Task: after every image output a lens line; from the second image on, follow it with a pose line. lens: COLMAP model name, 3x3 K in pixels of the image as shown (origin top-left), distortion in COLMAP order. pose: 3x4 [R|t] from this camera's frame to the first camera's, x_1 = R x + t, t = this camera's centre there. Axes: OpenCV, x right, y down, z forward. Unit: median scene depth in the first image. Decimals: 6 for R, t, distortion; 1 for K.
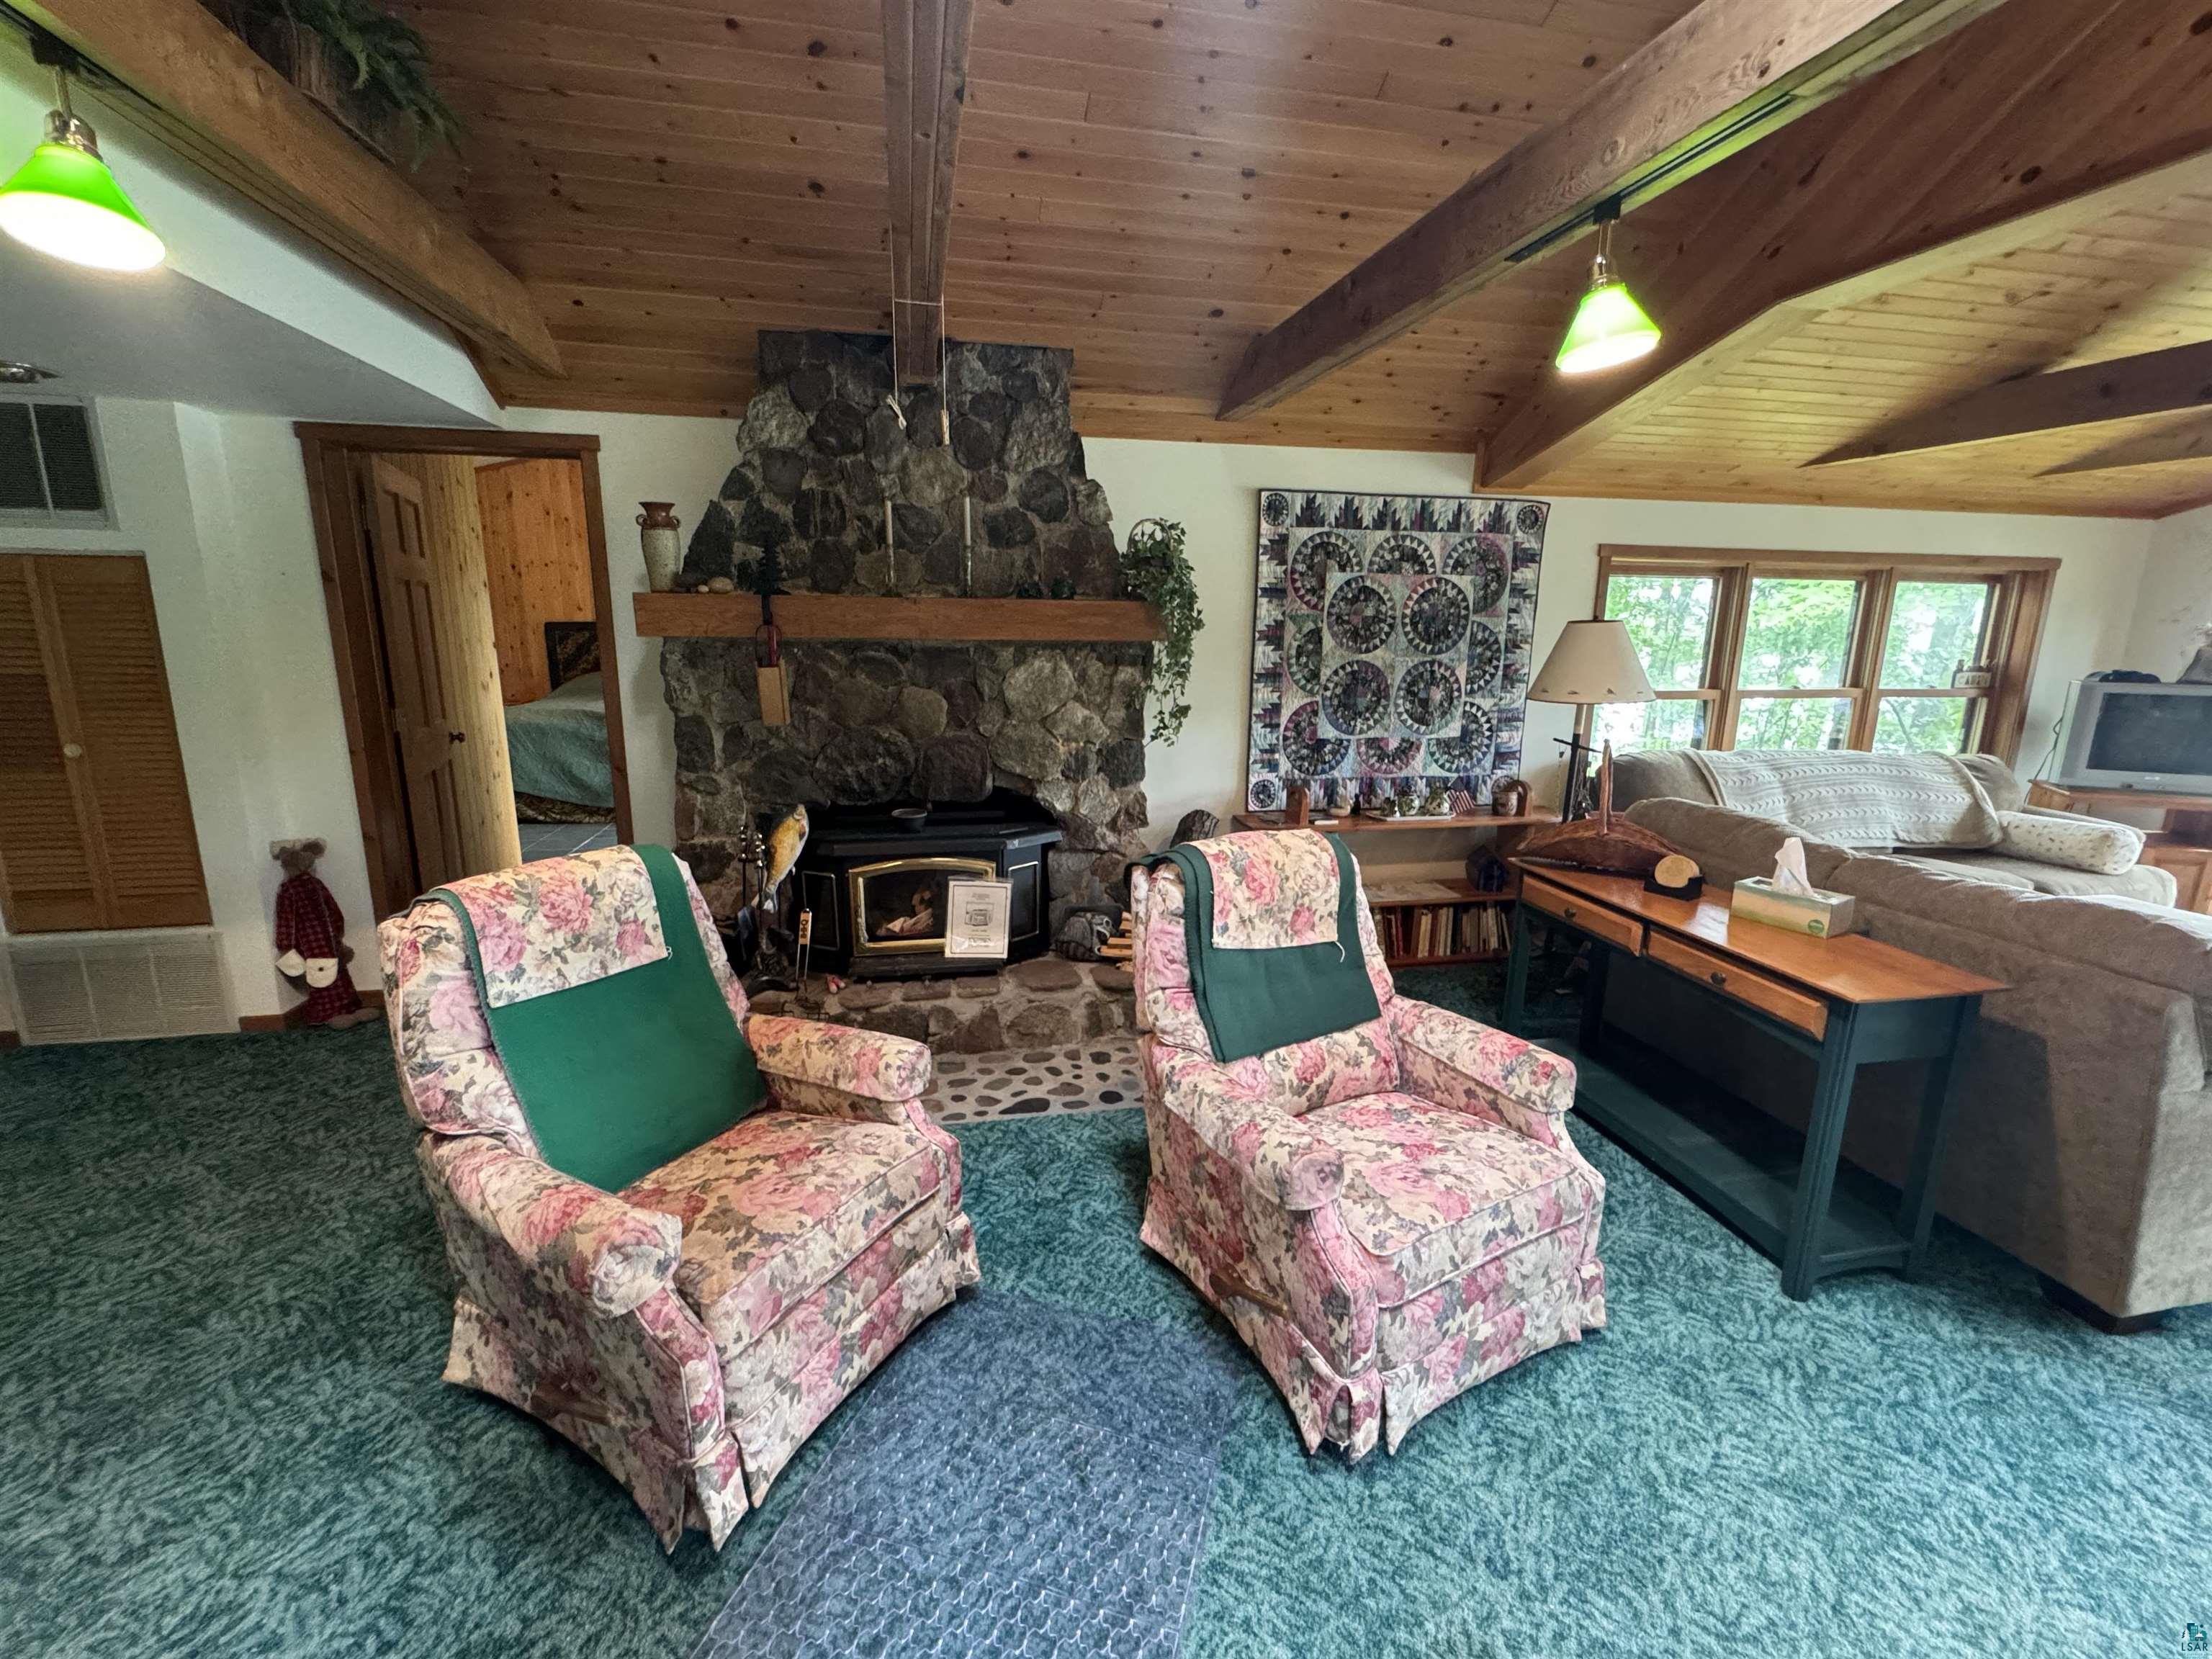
lens RADIAL K [[951.6, 0, 1103.4], [0, 951.6, 828.4], [0, 0, 1]] dist [-0.003068, 0.000646]
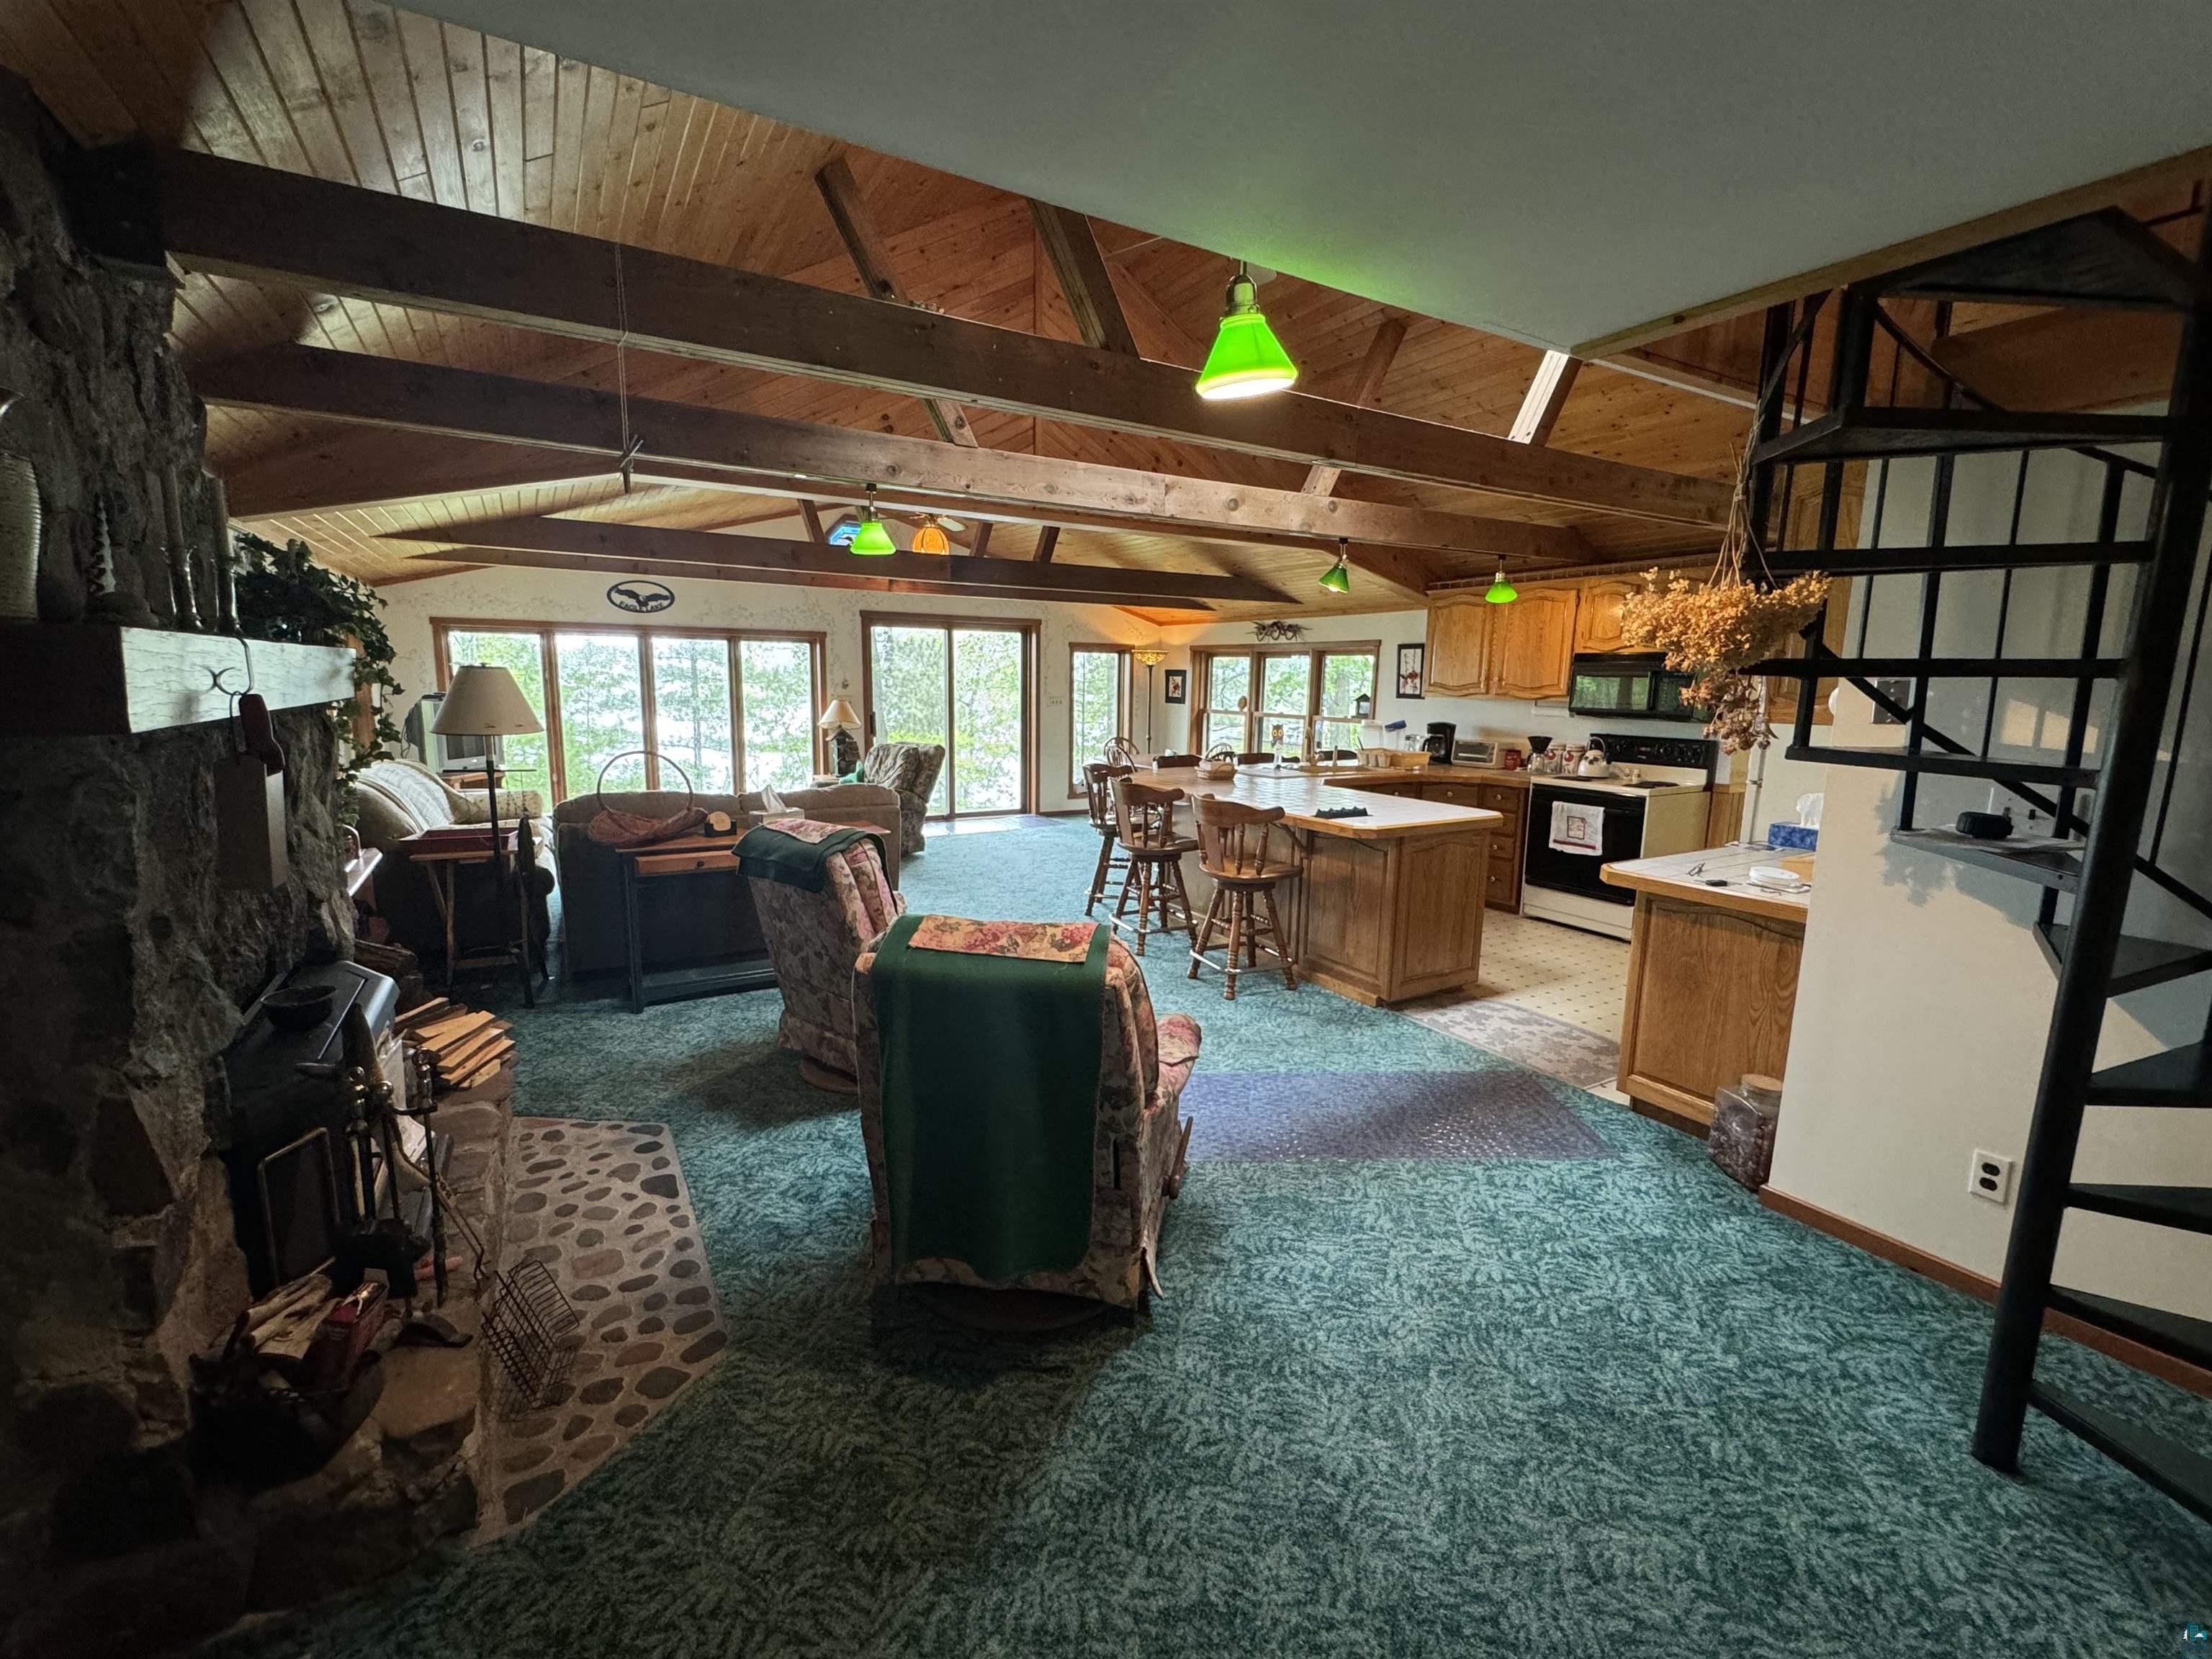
lens RADIAL K [[951.6, 0, 1106.5], [0, 951.6, 829.3], [0, 0, 1]] dist [-0.003068, 0.000646]
pose [[-0.327332, -0.167805, 0.929890, -0.896593], [0.181453, 0.954626, 0.236143, -0.162634], [-0.927323, 0.246029, -0.282031, 0.659336]]
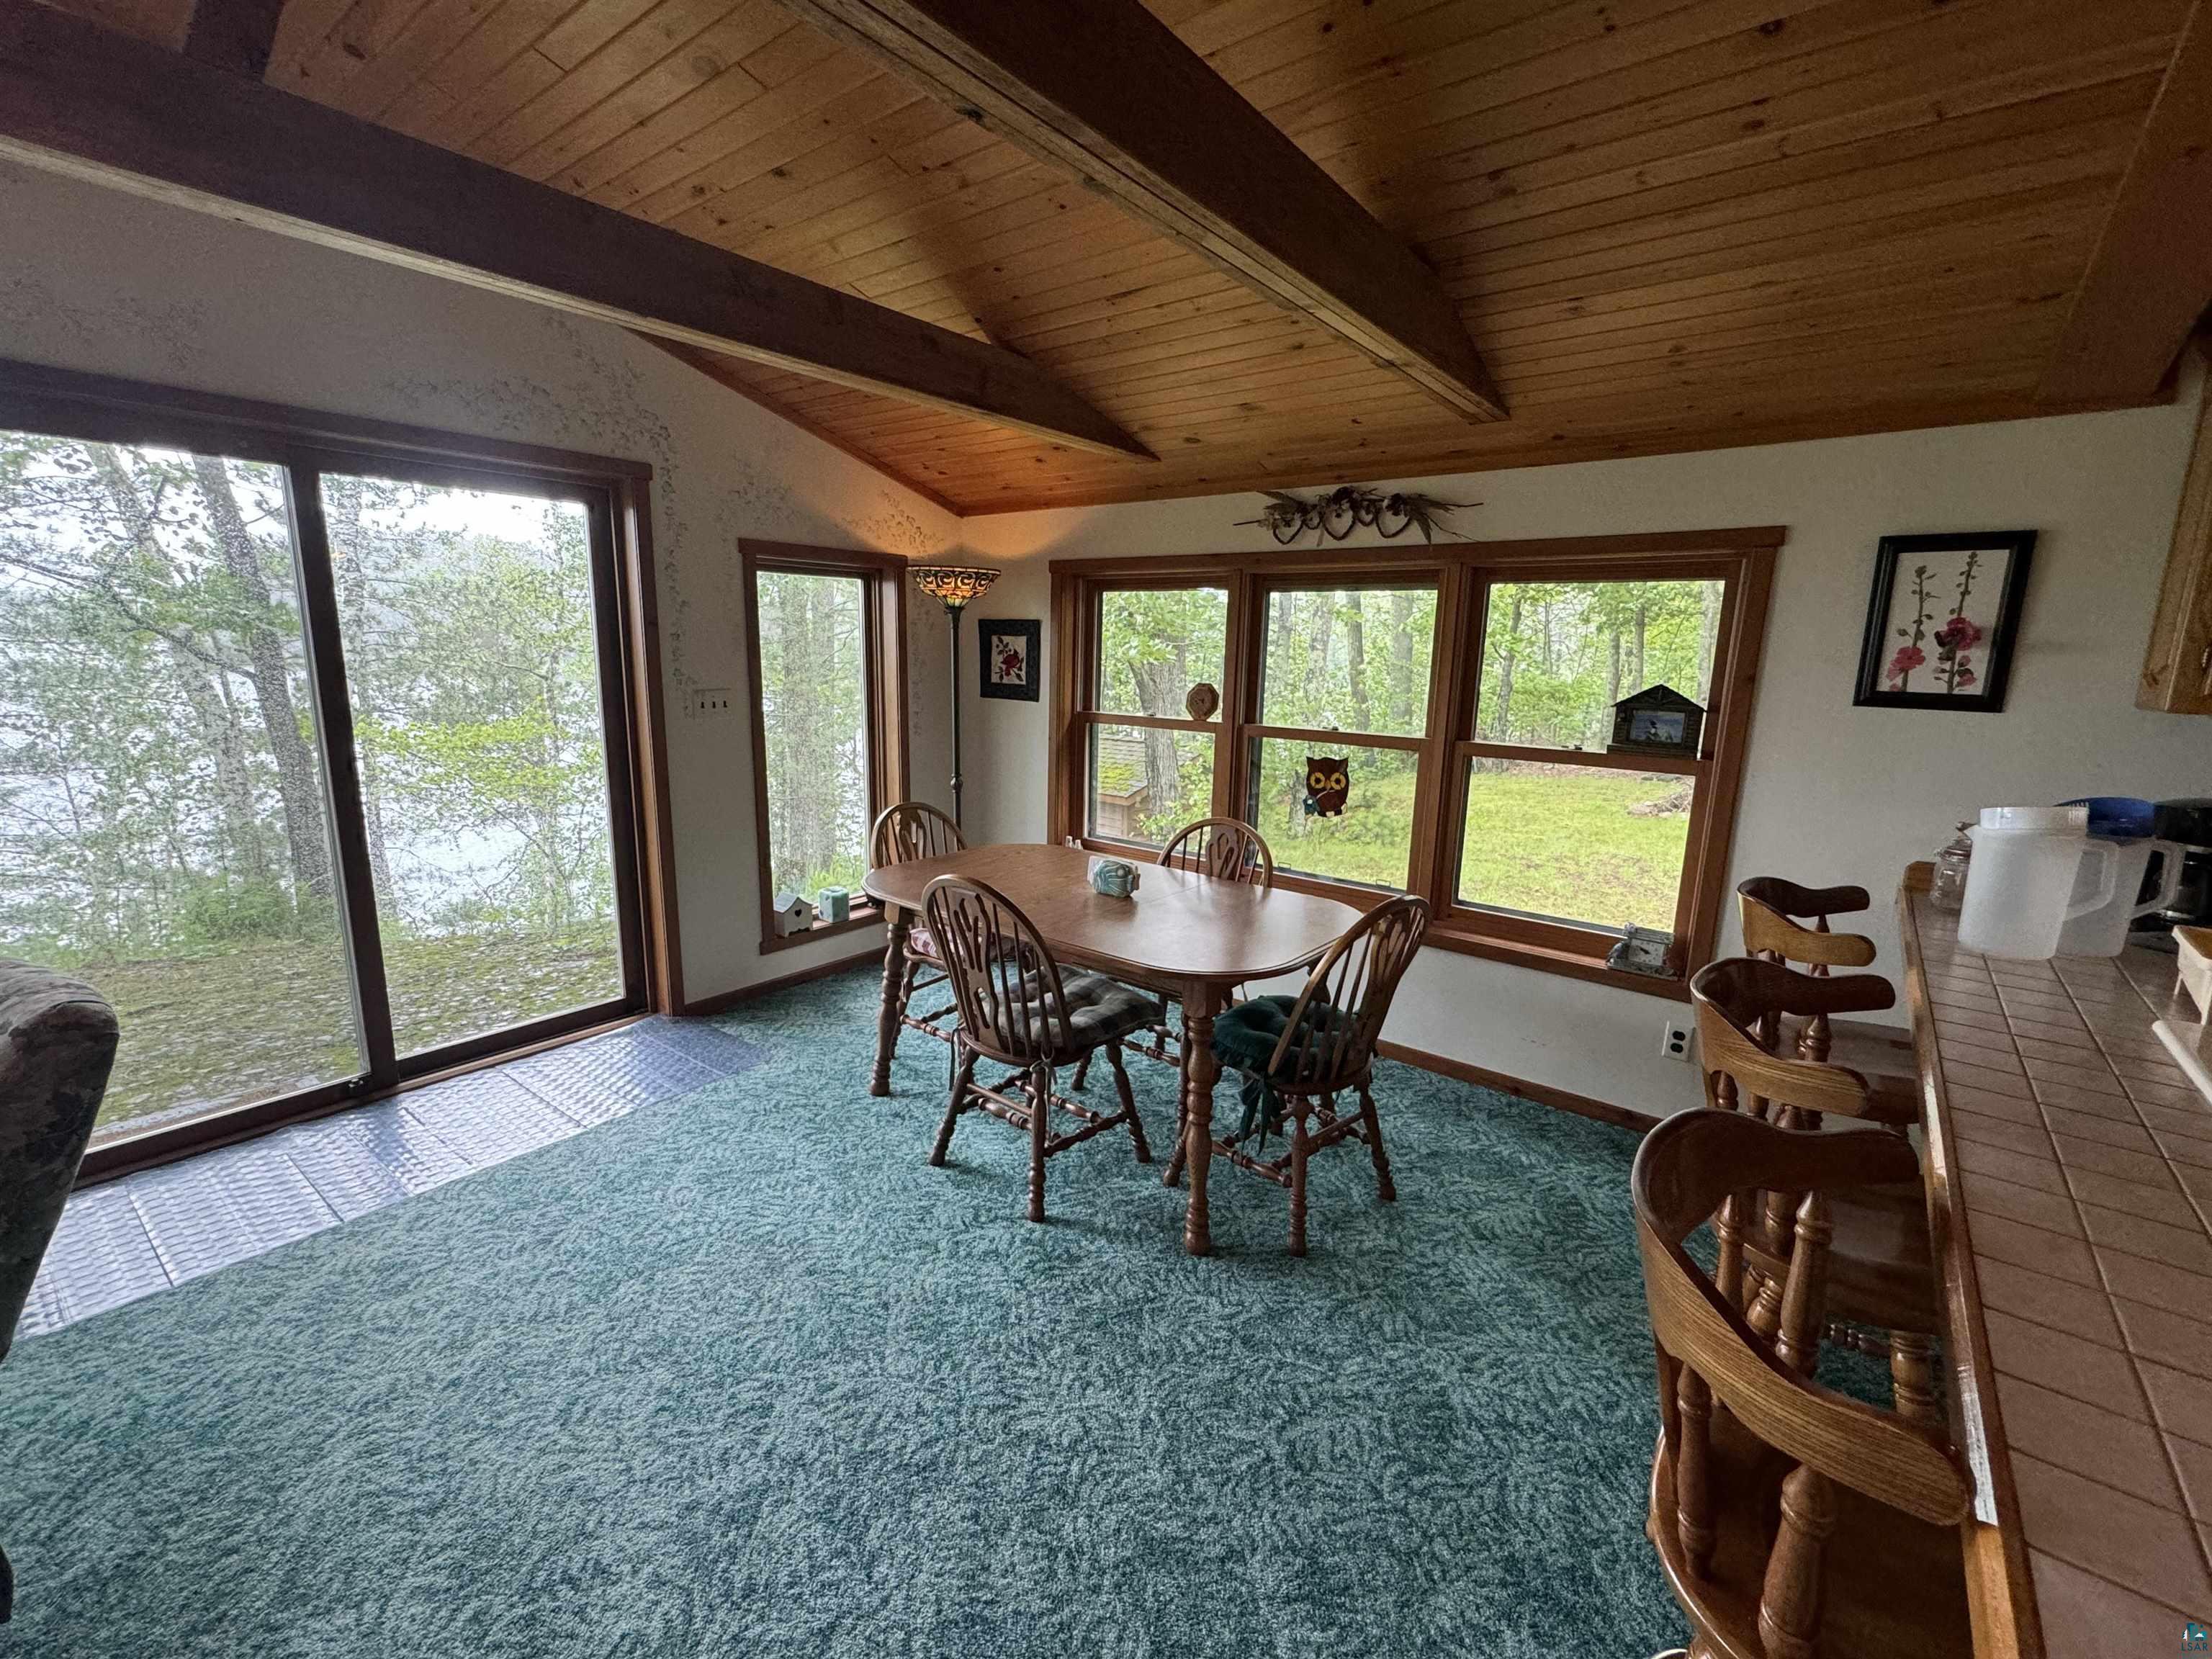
lens RADIAL K [[951.6, 0, 1123.8], [0, 951.6, 825.5], [0, 0, 1]] dist [-0.003068, 0.000646]
pose [[-0.646605, -0.170032, 0.743633, 0.825709], [0.140143, 0.931771, 0.334907, -0.042207], [-0.749841, 0.320767, -0.578659, 0.192441]]
